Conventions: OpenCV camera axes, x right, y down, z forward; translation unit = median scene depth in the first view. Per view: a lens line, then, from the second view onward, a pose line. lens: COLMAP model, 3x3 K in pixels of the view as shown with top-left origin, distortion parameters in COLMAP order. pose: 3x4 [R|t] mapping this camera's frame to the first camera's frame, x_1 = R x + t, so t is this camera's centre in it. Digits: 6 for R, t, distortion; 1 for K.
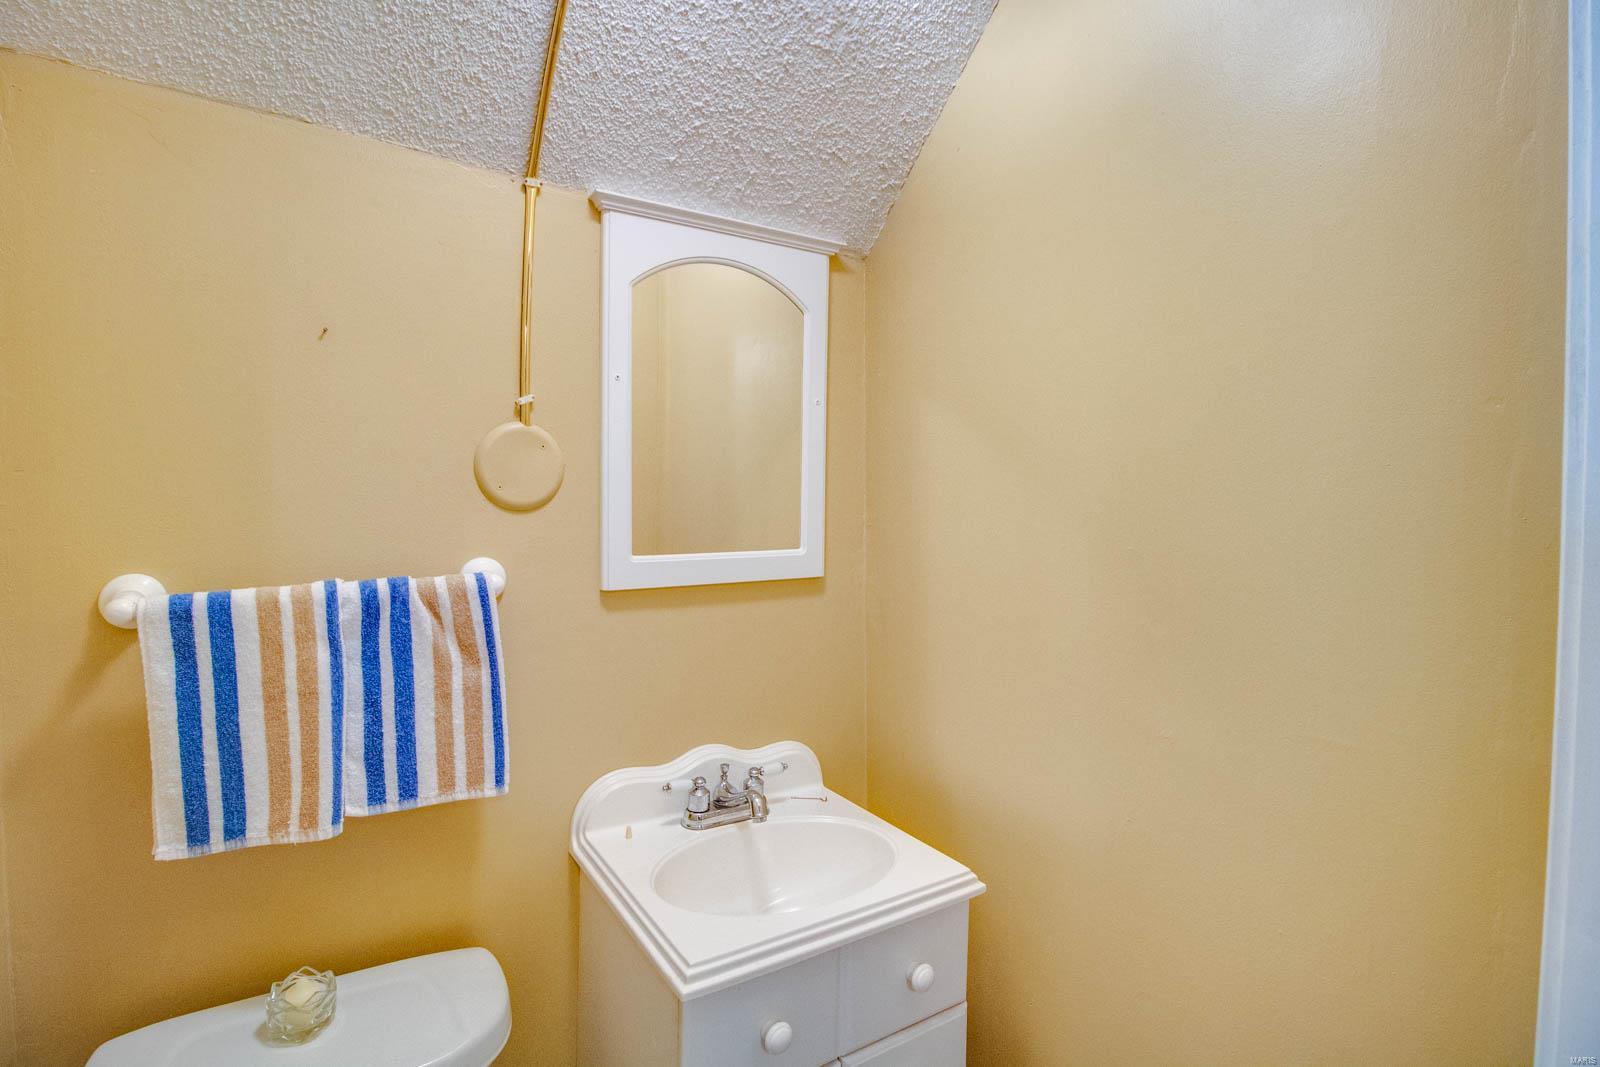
lens RADIAL K [[752.0, 0, 788.0], [0, 752.0, 512.8], [0, 0, 1]] dist [-0.001326, -0.012685]
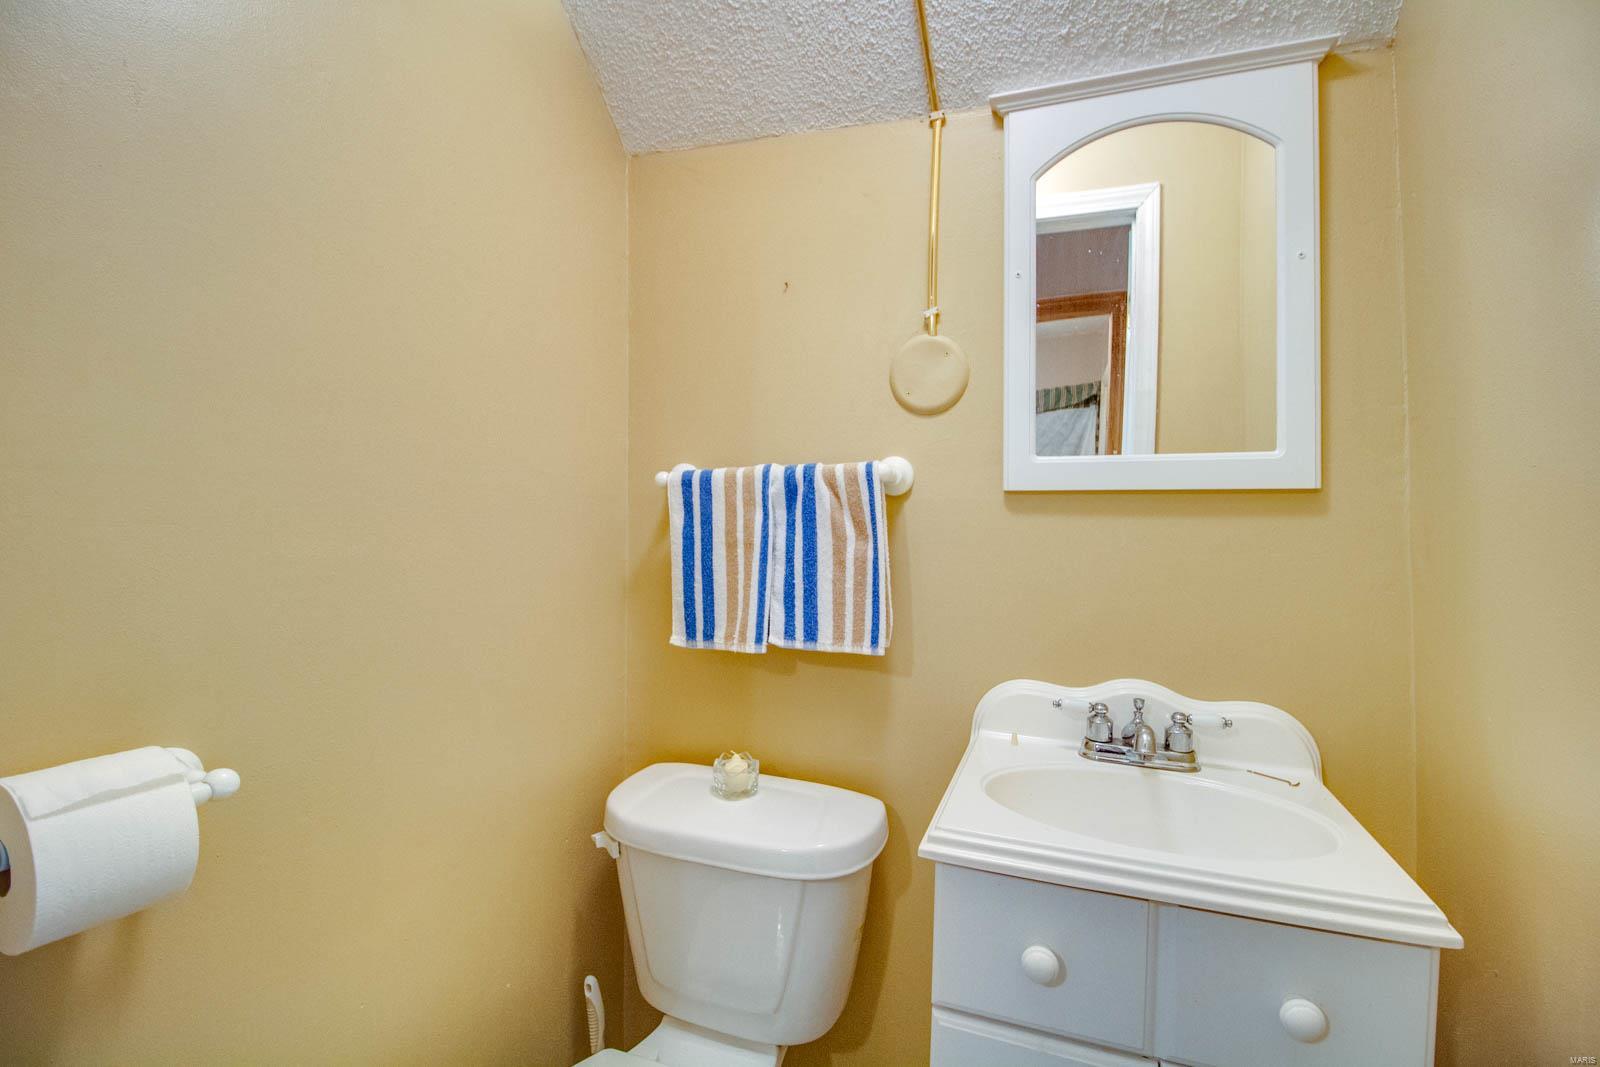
lens RADIAL K [[752.0, 0, 788.0], [0, 752.0, 512.8], [0, 0, 1]] dist [-0.001326, -0.012685]
pose [[0.607661, -0.012003, -0.794106, 0.443490], [-0.027216, 0.998984, -0.035926, 0.210888], [0.793730, 0.043443, 0.606717, 0.206805]]
